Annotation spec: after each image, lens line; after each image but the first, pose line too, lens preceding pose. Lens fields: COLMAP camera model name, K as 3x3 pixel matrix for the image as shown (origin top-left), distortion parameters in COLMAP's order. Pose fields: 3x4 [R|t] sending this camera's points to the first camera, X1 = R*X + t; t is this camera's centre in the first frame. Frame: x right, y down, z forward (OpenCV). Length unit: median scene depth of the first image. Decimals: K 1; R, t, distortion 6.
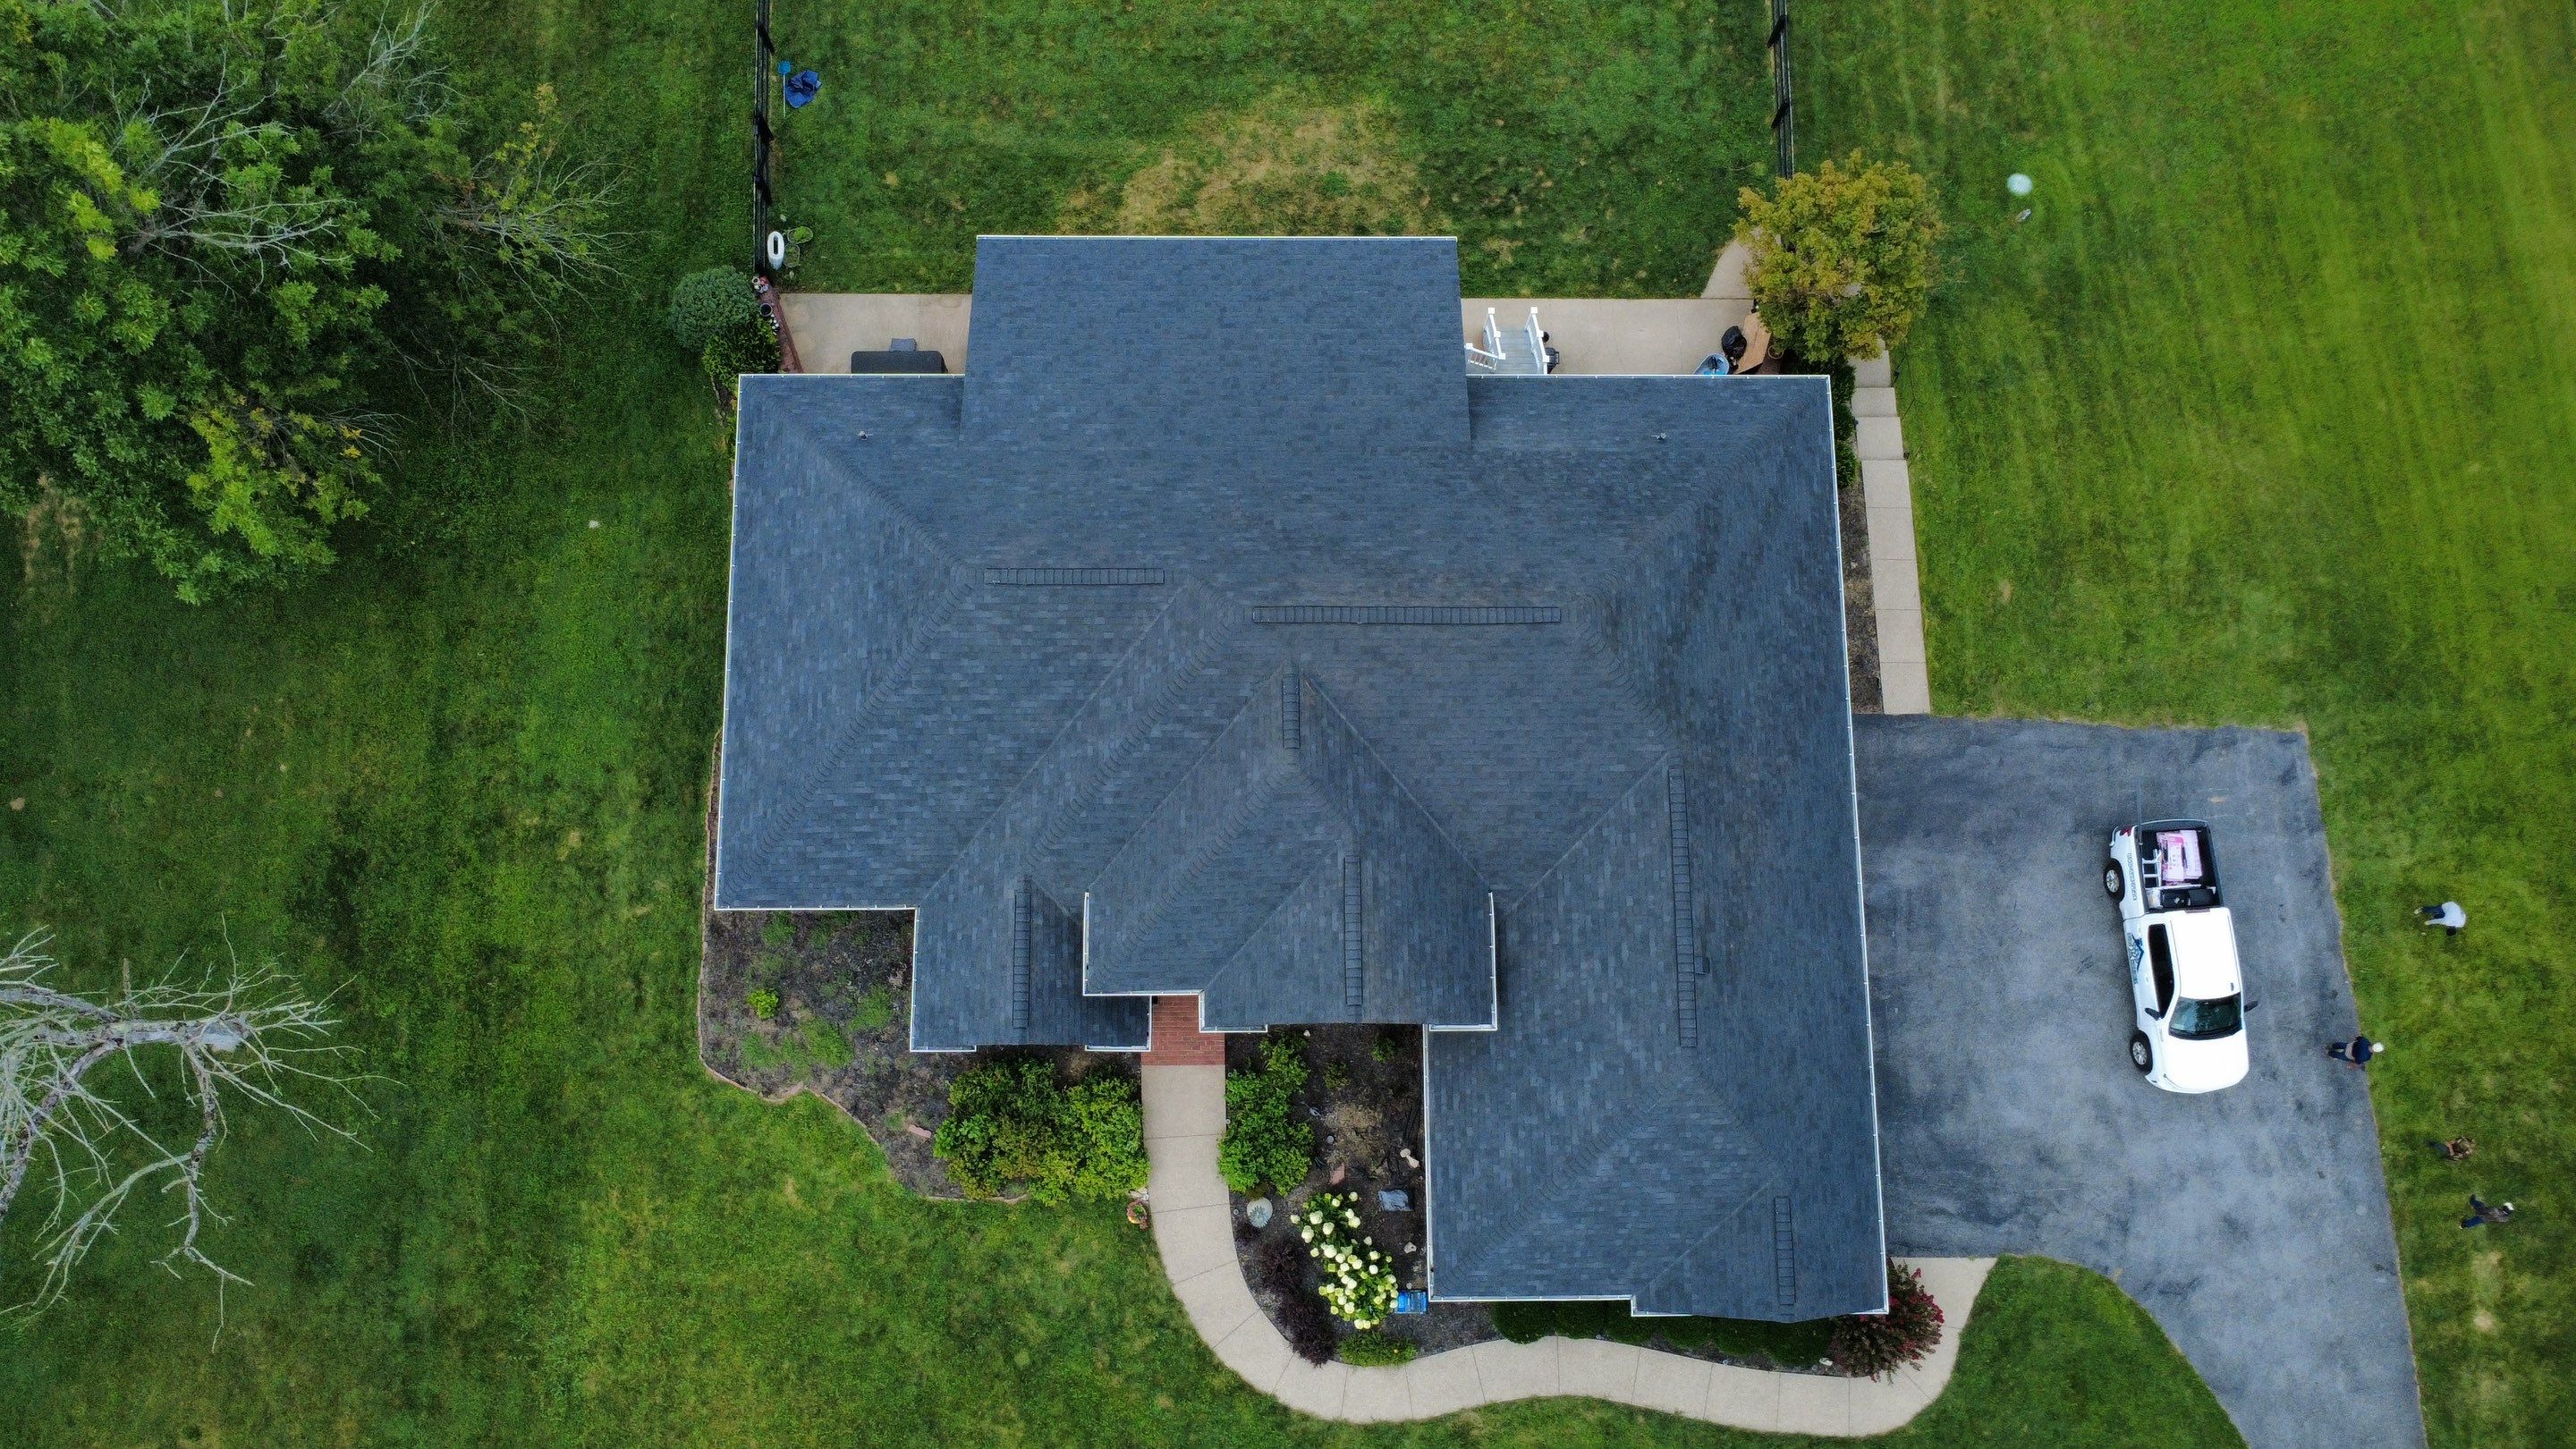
lens RADIAL K [[1865.5, 0, 1288.0], [0, 1865.5, 724.5], [0, 0, 1]] dist [0.000724, 0.002605]
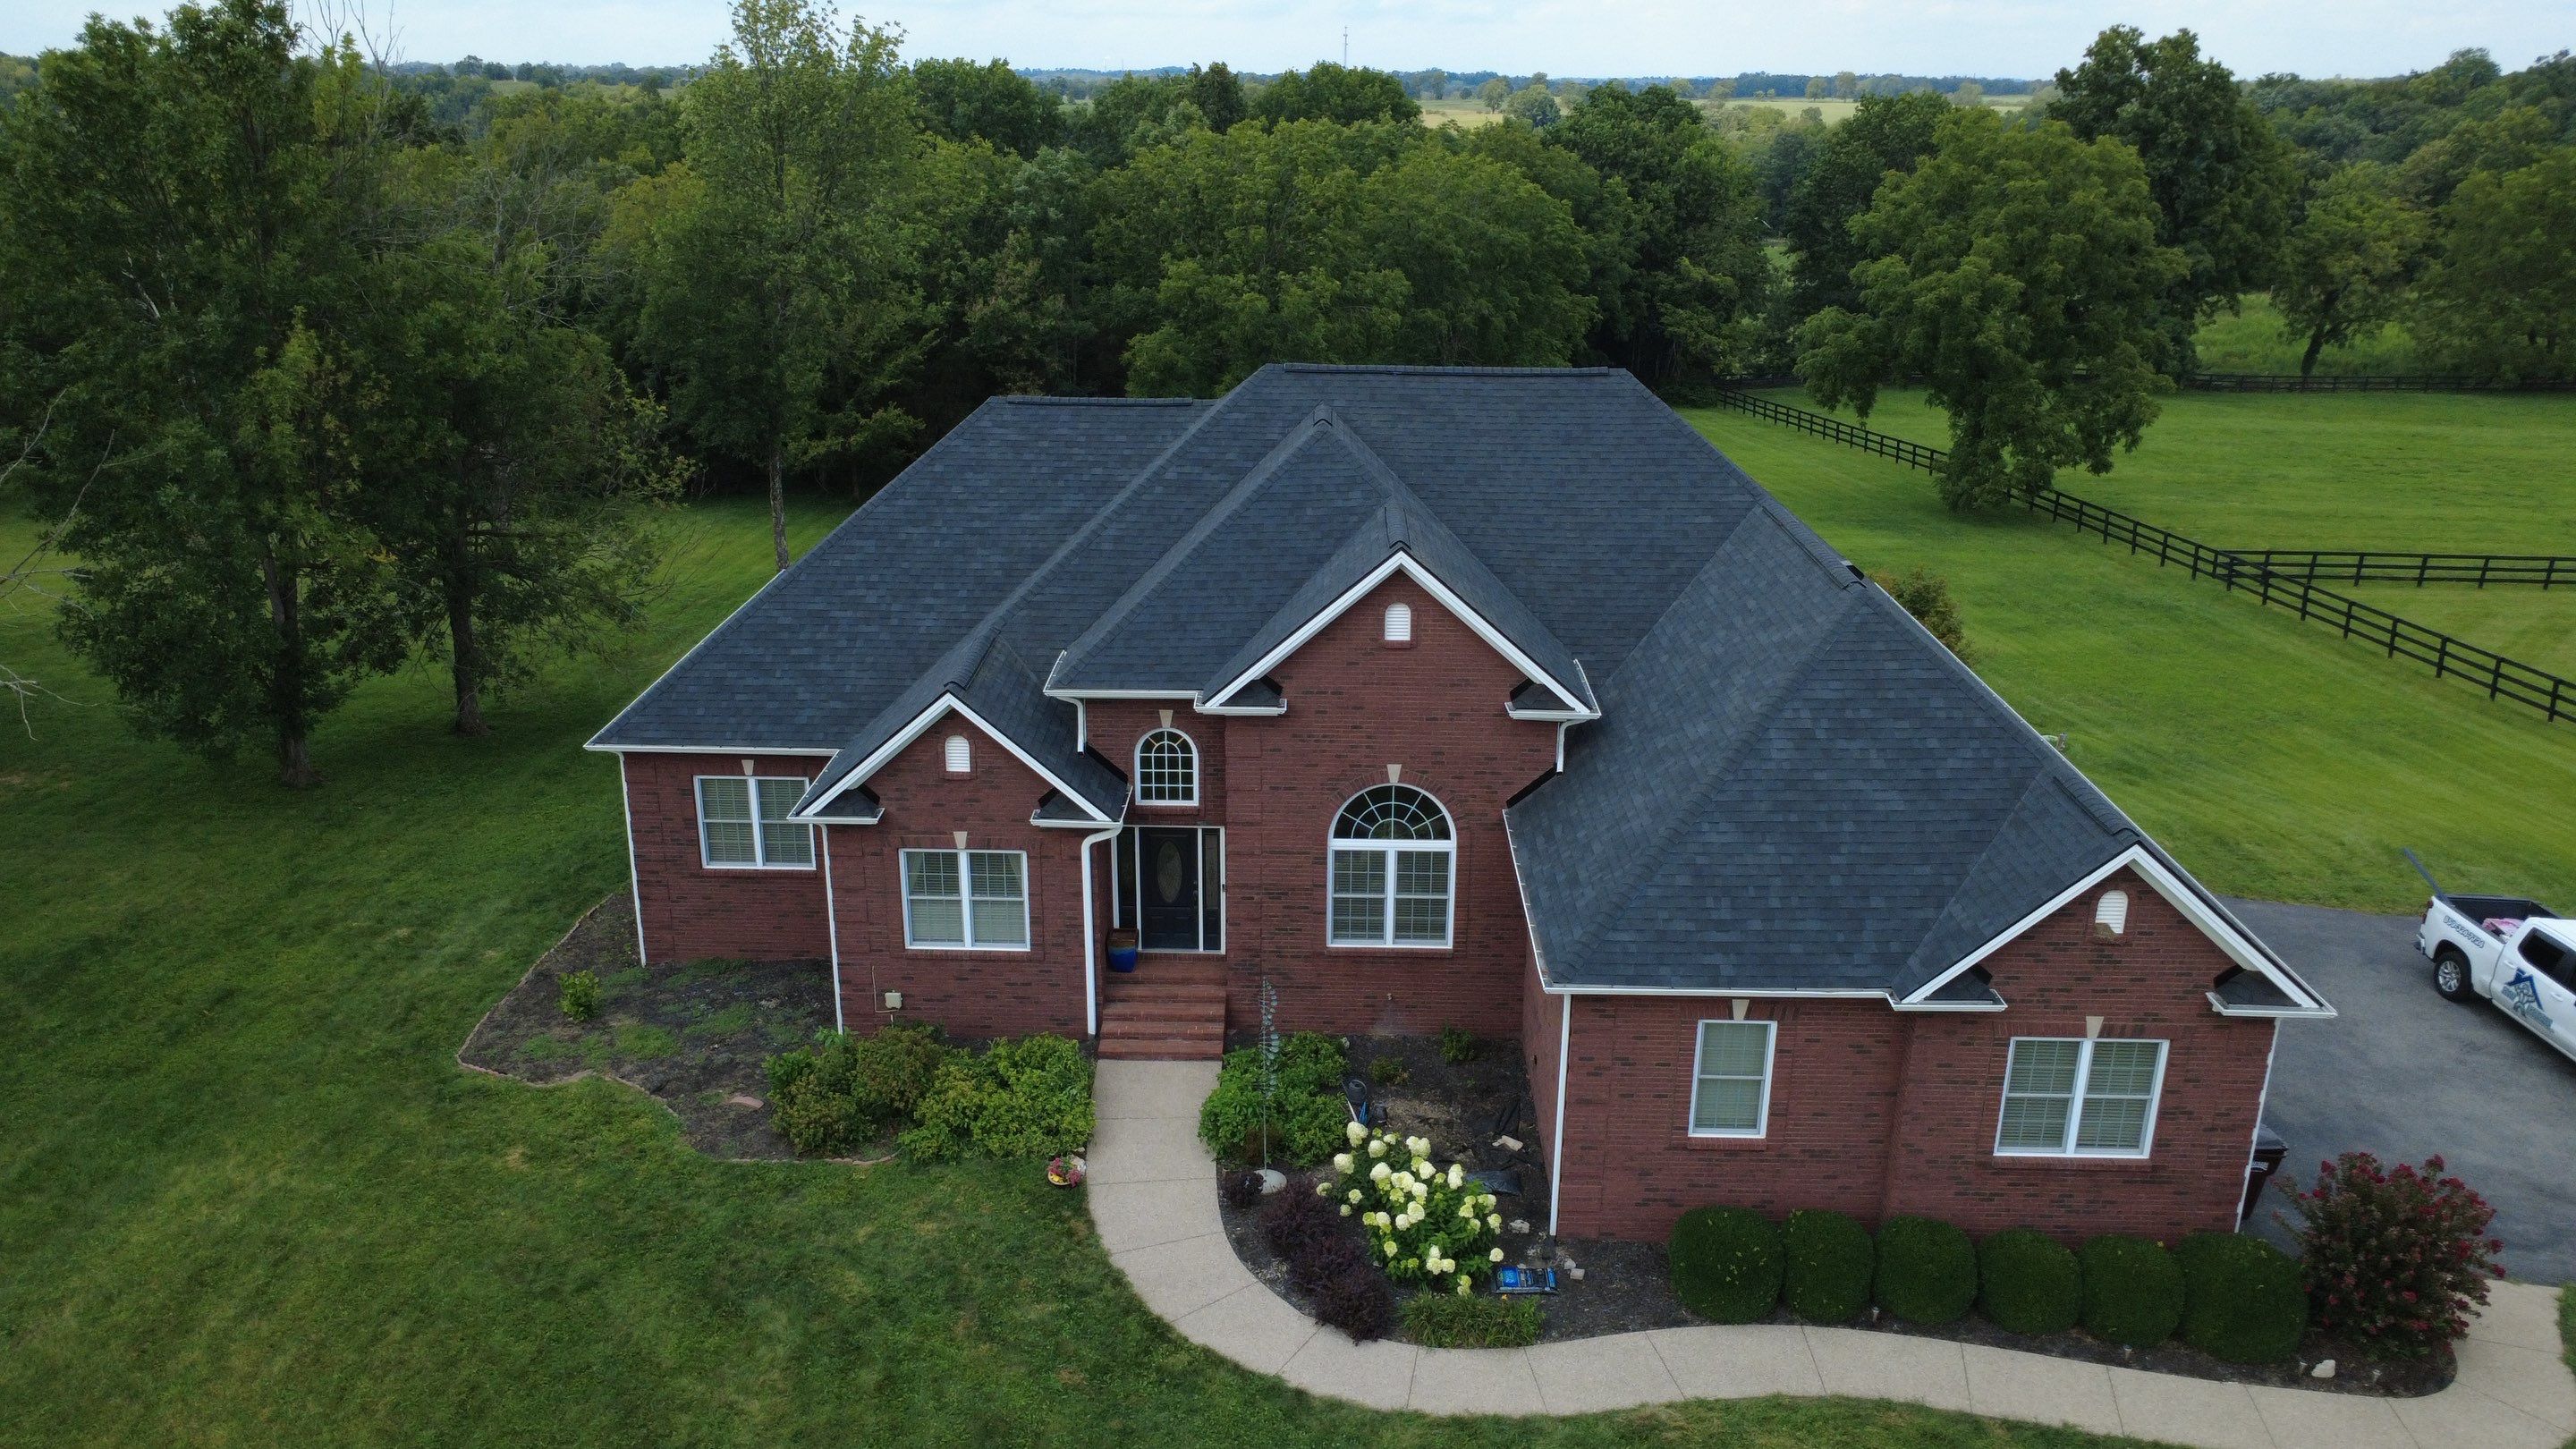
lens RADIAL K [[1865.5, 0, 1288.0], [0, 1865.5, 724.5], [0, 0, 1]] dist [0.000724, 0.002605]
pose [[0.999436, -0.000238, -0.033568, 0.012786], [-0.029033, 0.495847, -0.867925, 0.725638], [0.016851, 0.868410, 0.495560, 0.579295]]
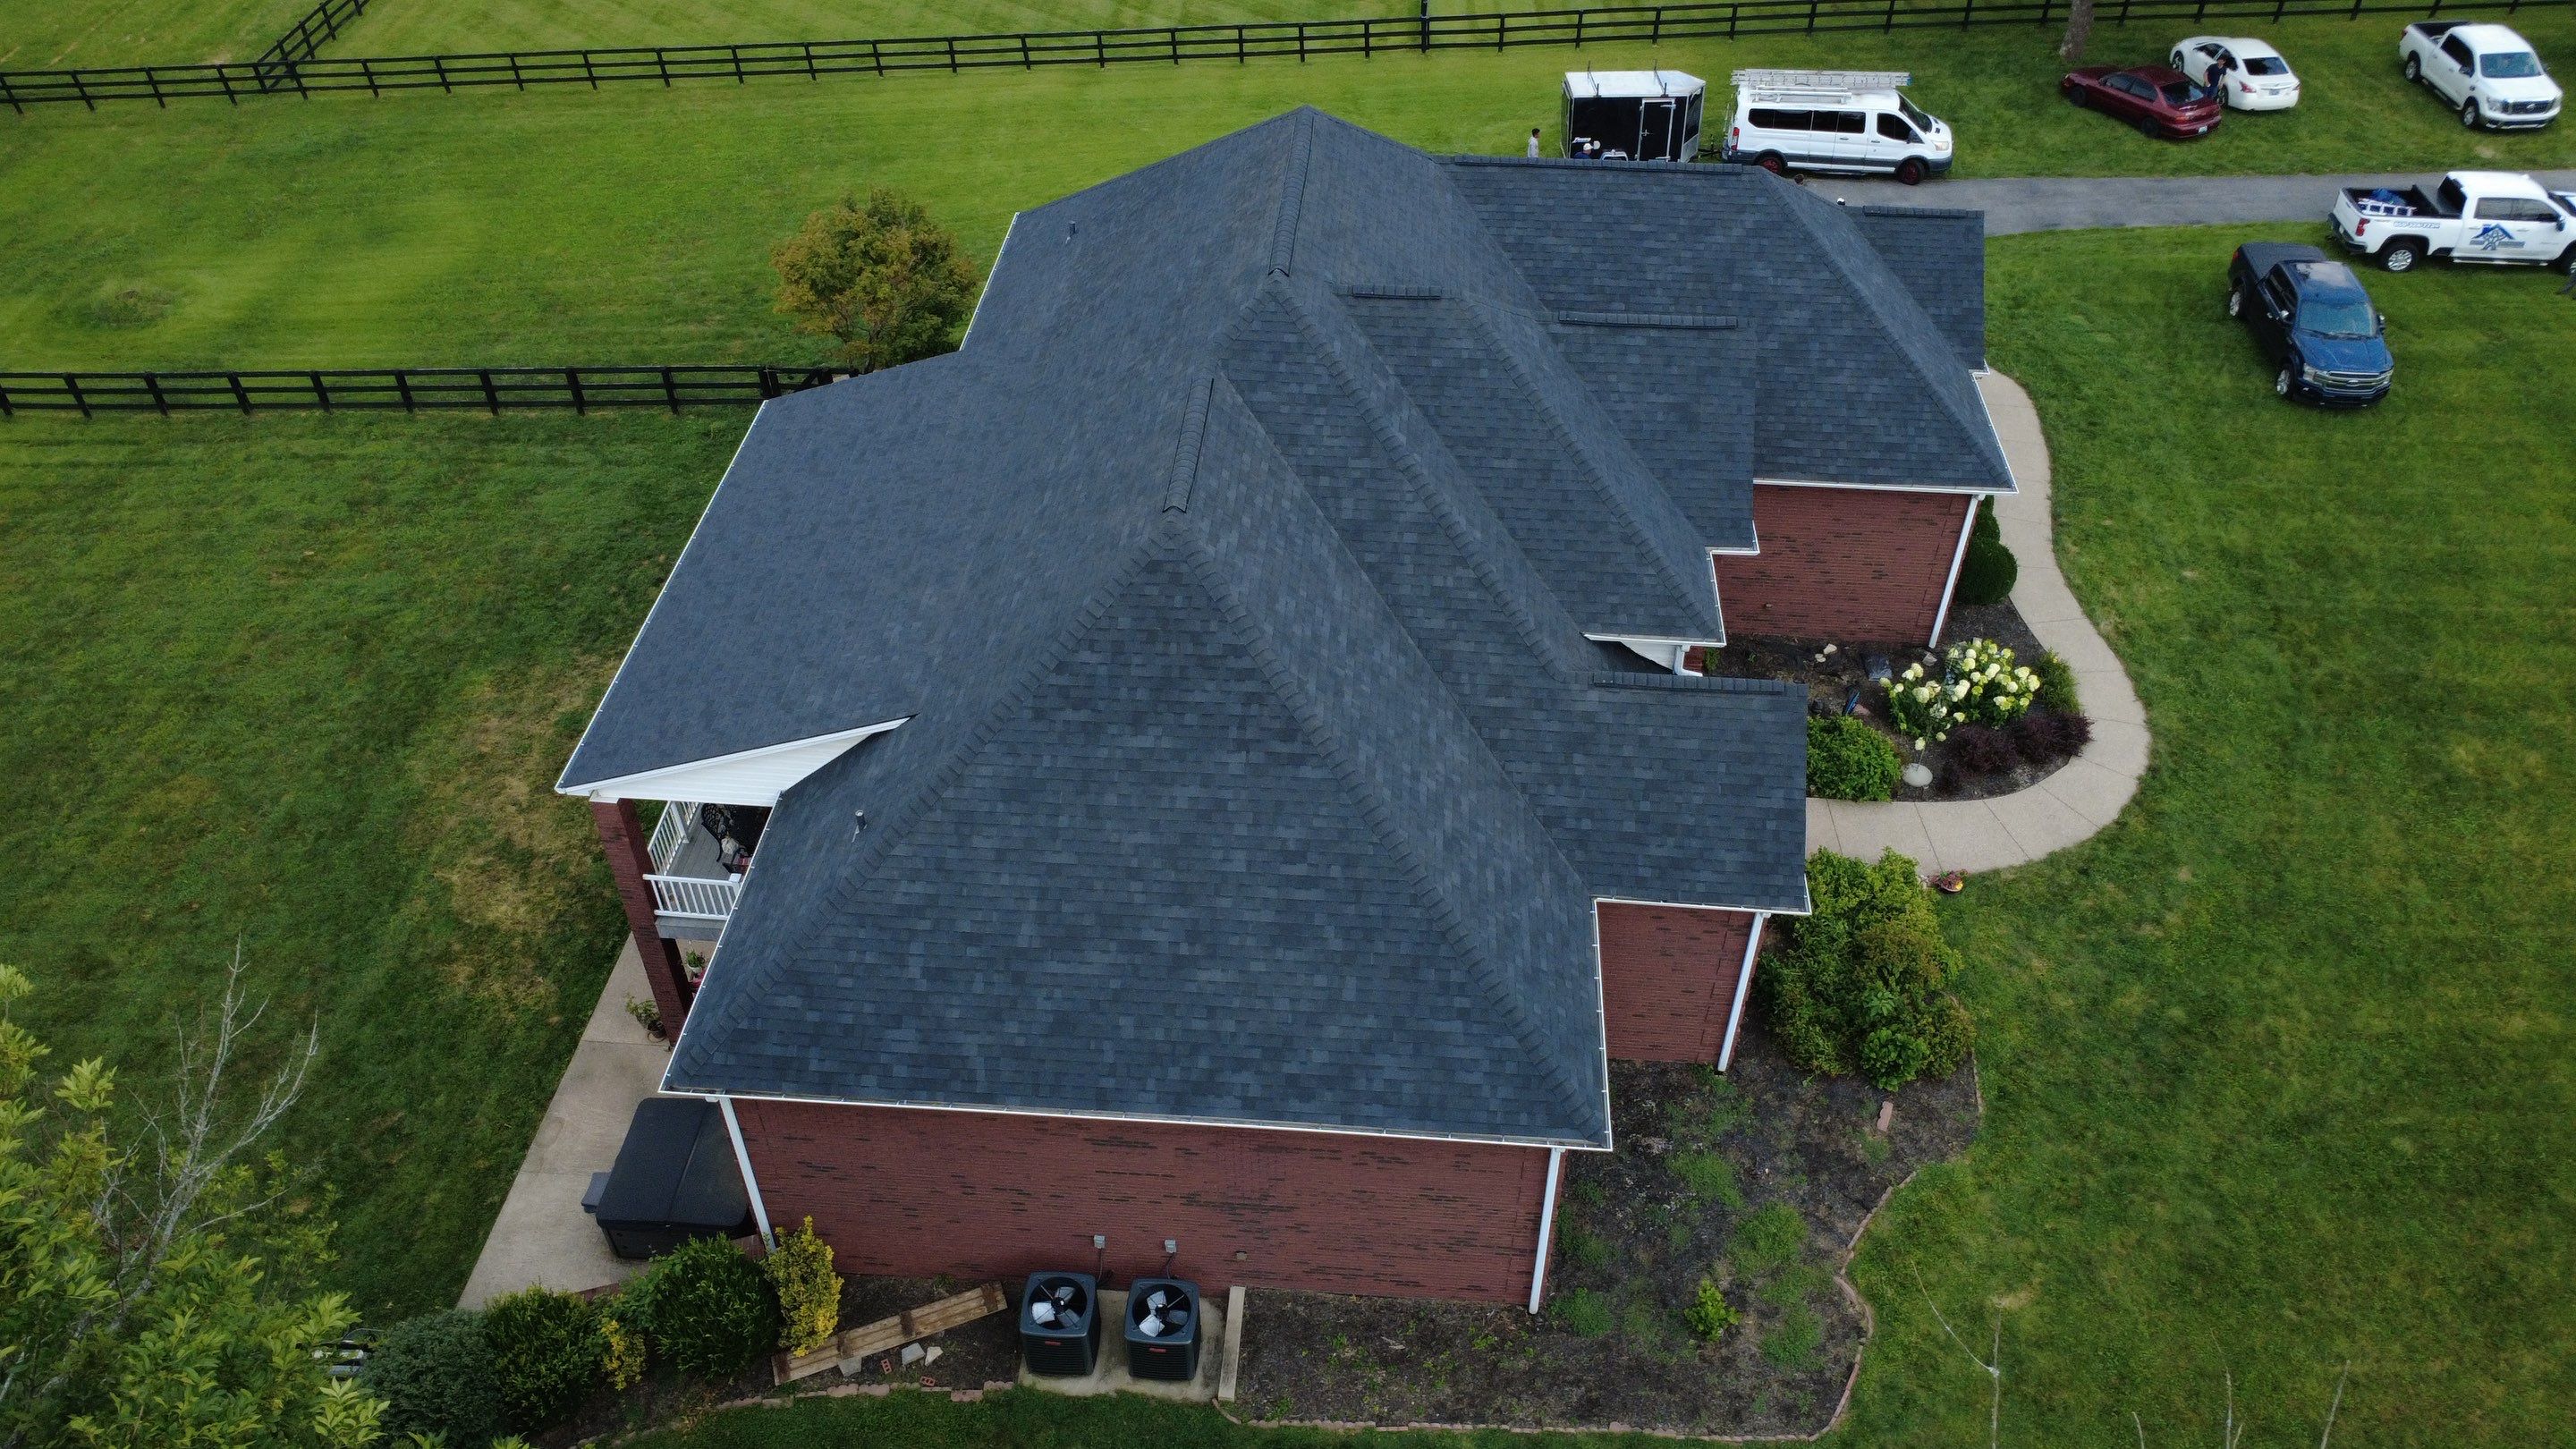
lens RADIAL K [[1865.5, 0, 1288.0], [0, 1865.5, 724.5], [0, 0, 1]] dist [0.000724, 0.002605]
pose [[0.082225, -0.673165, 0.734907, -0.618321], [0.979398, 0.191048, 0.065417, -0.059107], [-0.184439, 0.714388, 0.675006, 0.505287]]
